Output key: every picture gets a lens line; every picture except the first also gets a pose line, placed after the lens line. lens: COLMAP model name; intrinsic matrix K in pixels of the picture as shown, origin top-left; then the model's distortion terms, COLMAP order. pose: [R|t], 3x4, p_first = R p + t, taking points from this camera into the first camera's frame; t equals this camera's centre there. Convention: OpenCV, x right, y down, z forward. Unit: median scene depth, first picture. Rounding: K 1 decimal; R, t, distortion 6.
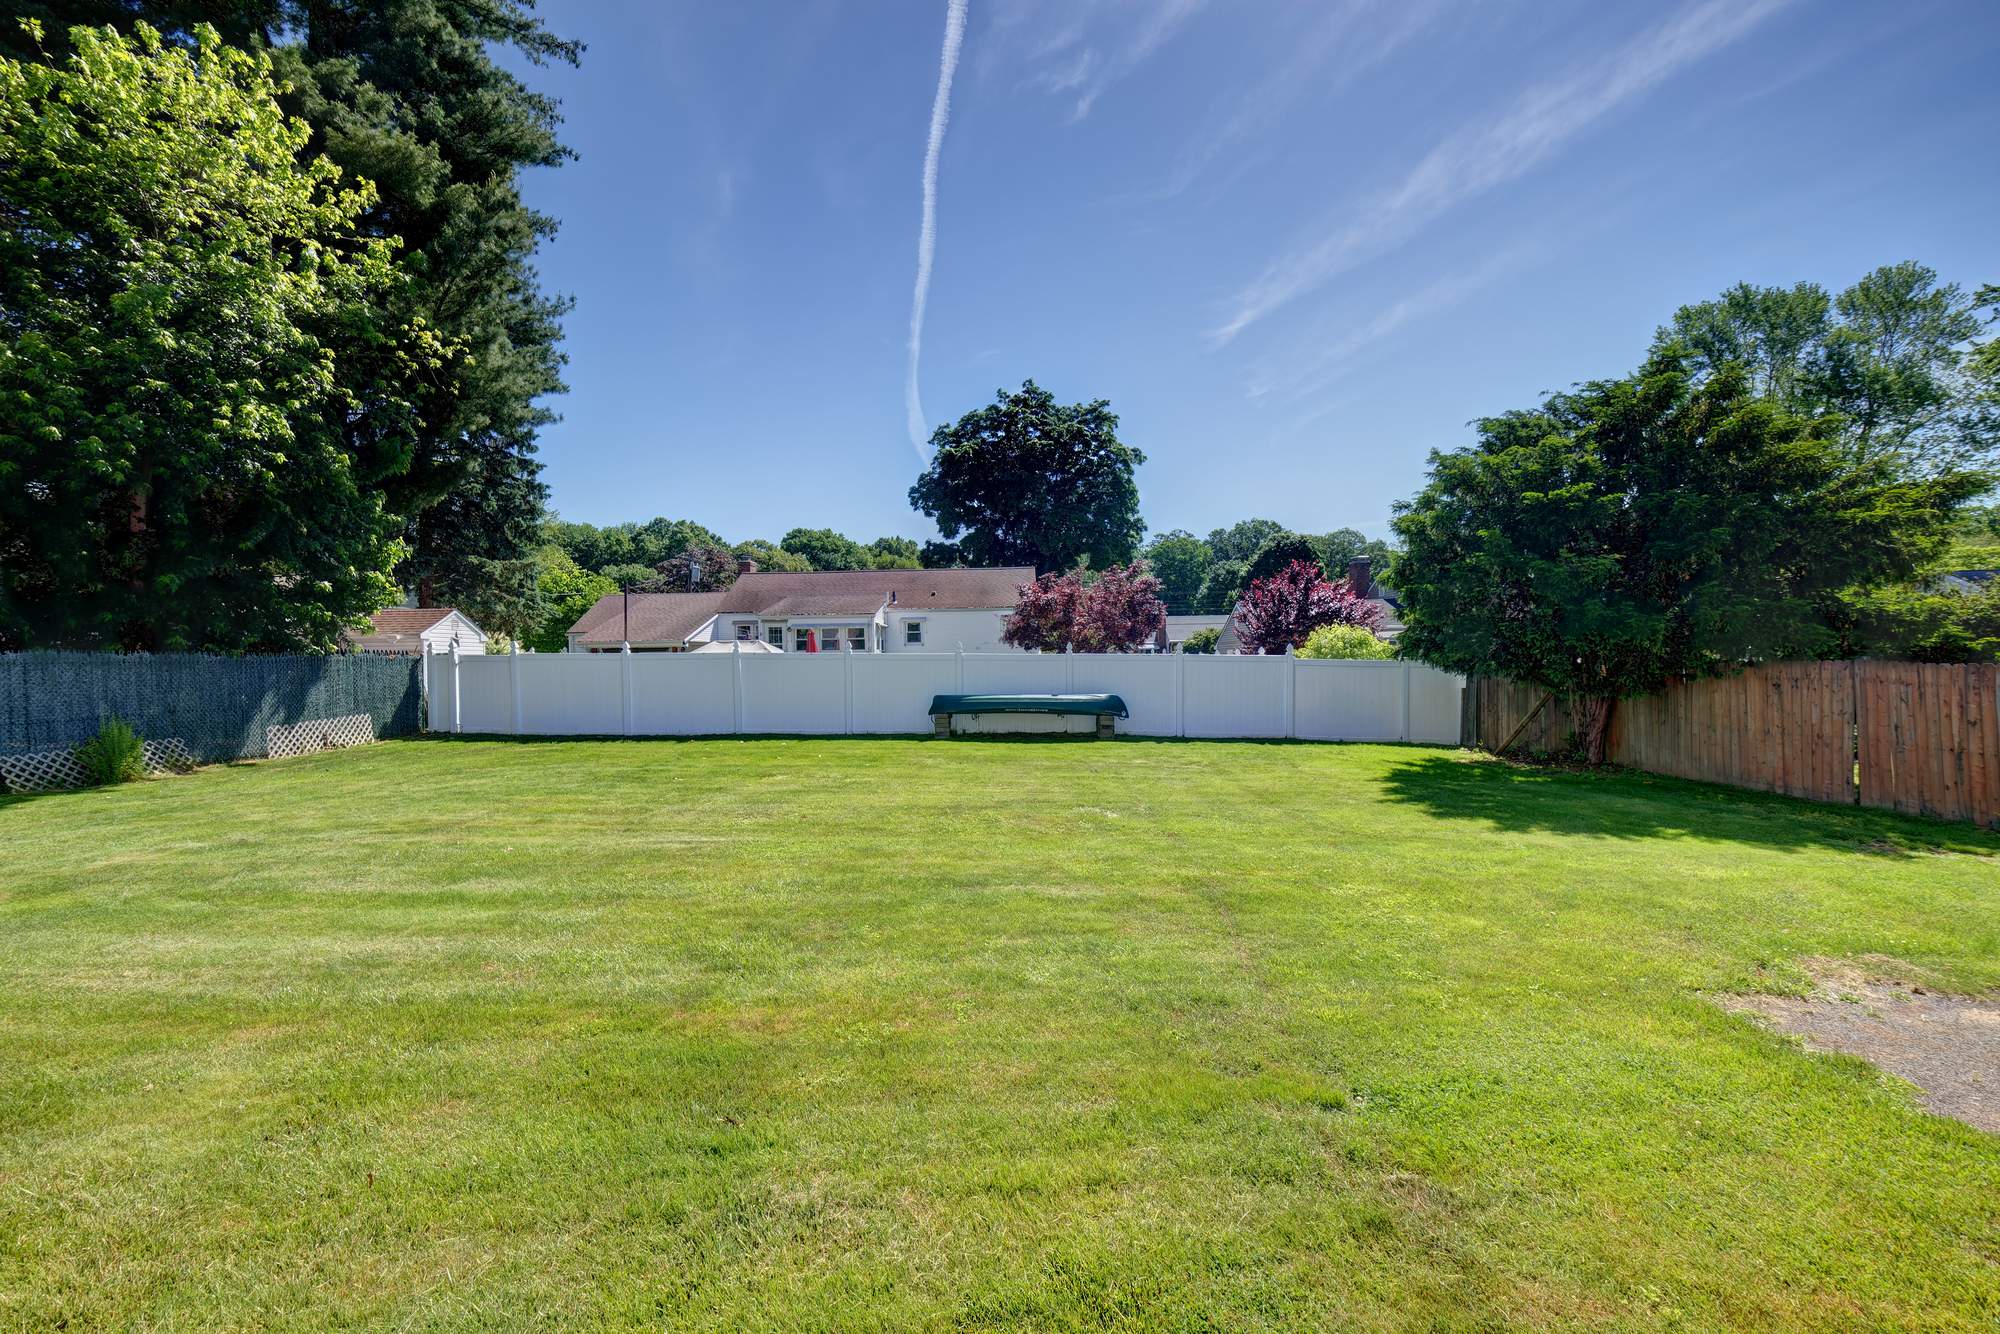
lens RADIAL K [[889.2, 0, 1000.4], [0, 889.2, 655.4], [0, 0, 1]] dist [0.011837, -0.006858]
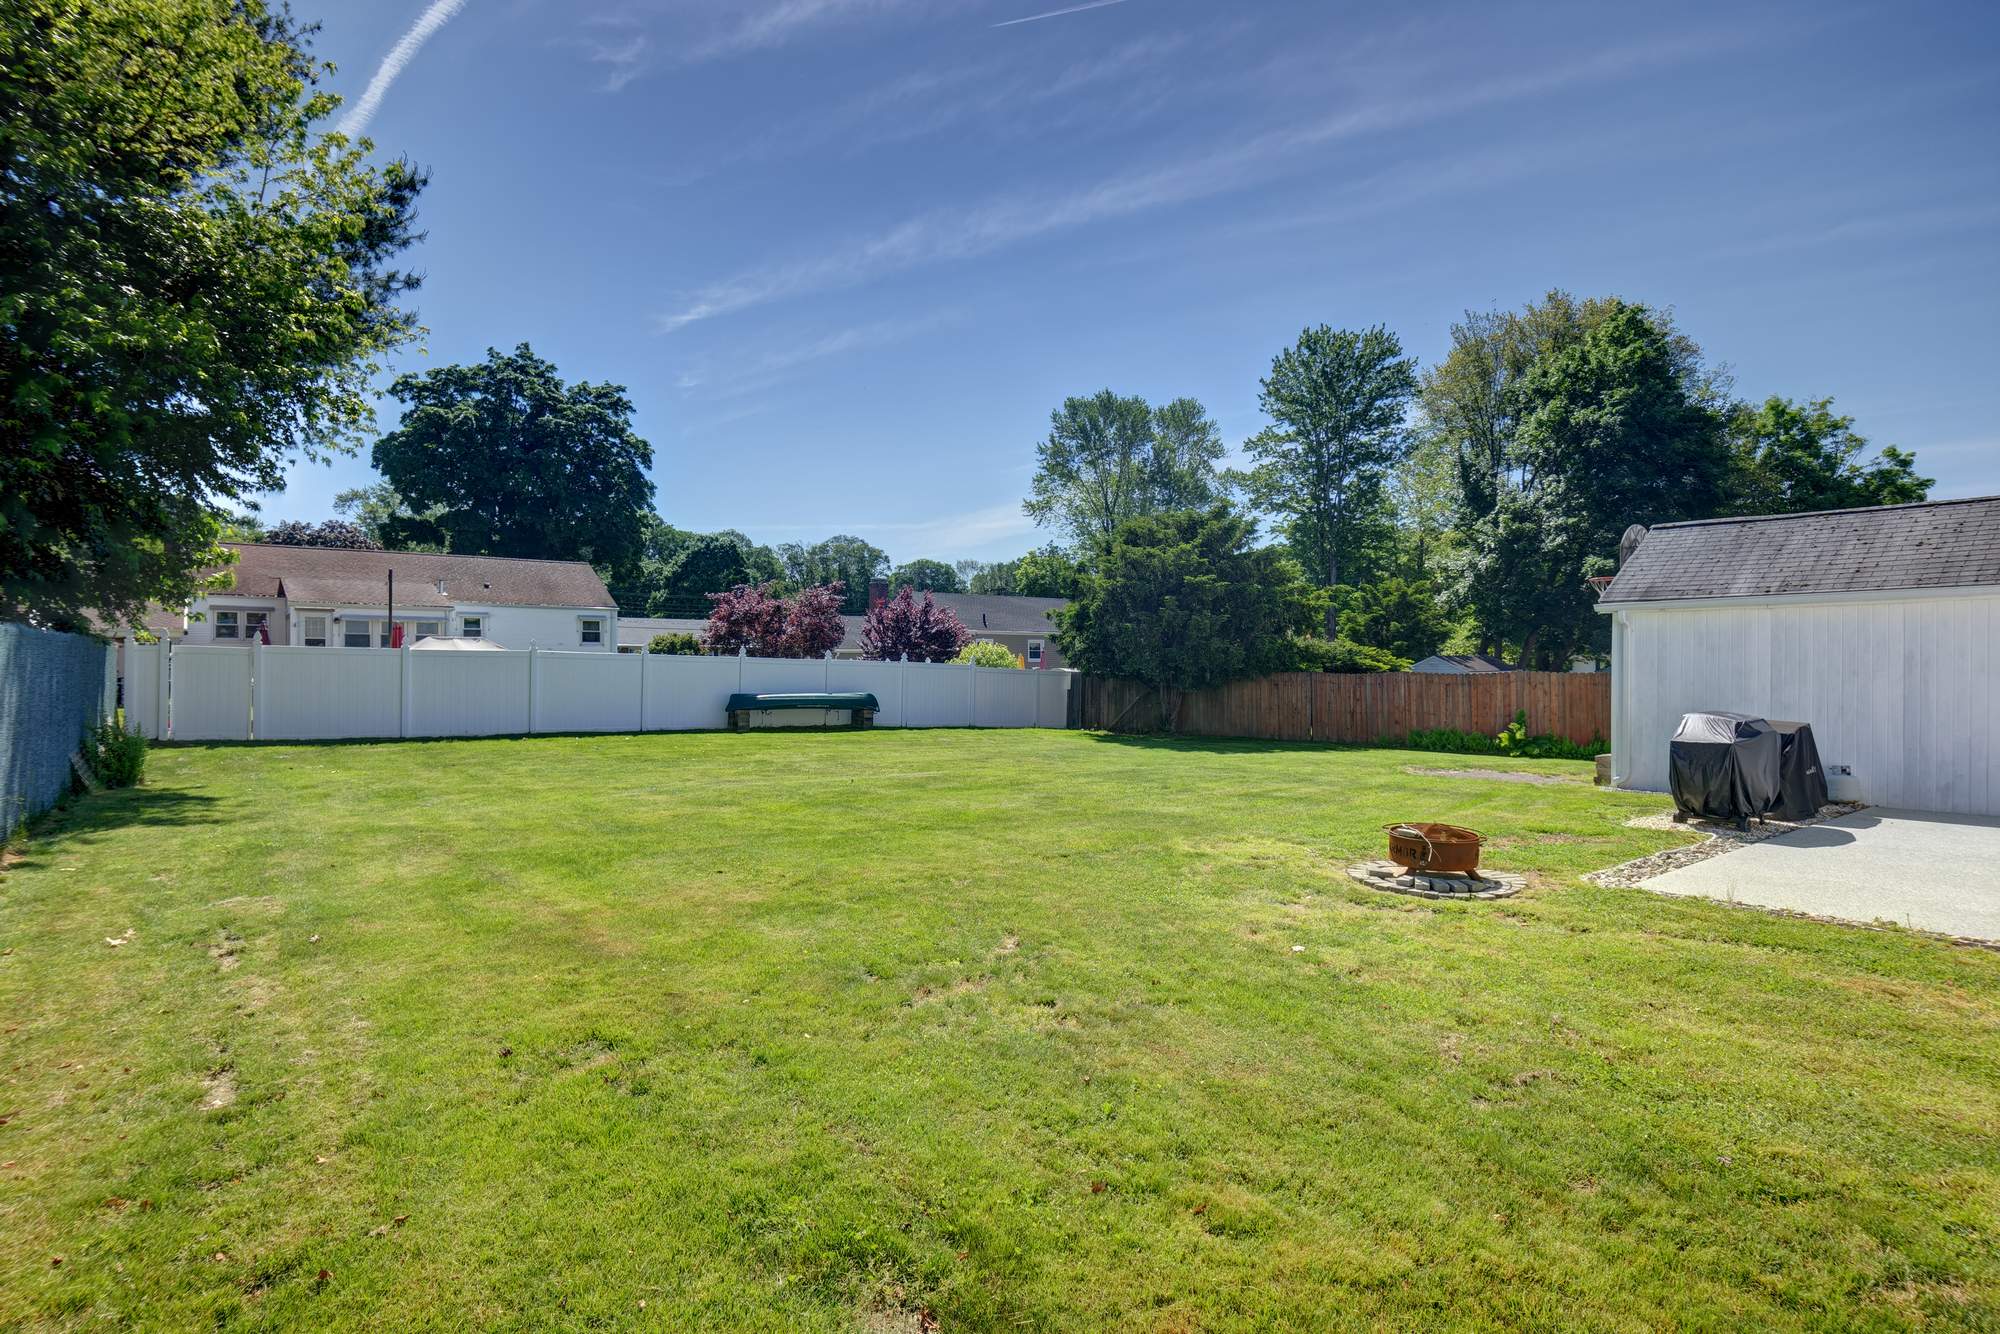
lens RADIAL K [[1019.5, 0, 1019.5], [0, 1019.5, 666.6], [0, 0, 1]] dist [-0.000006, 0.000320]
pose [[0.769268, 0.017664, 0.638682, -0.353870], [-0.019405, 0.999803, -0.004279, 0.005112], [-0.638632, -0.009101, 0.769459, -0.131496]]
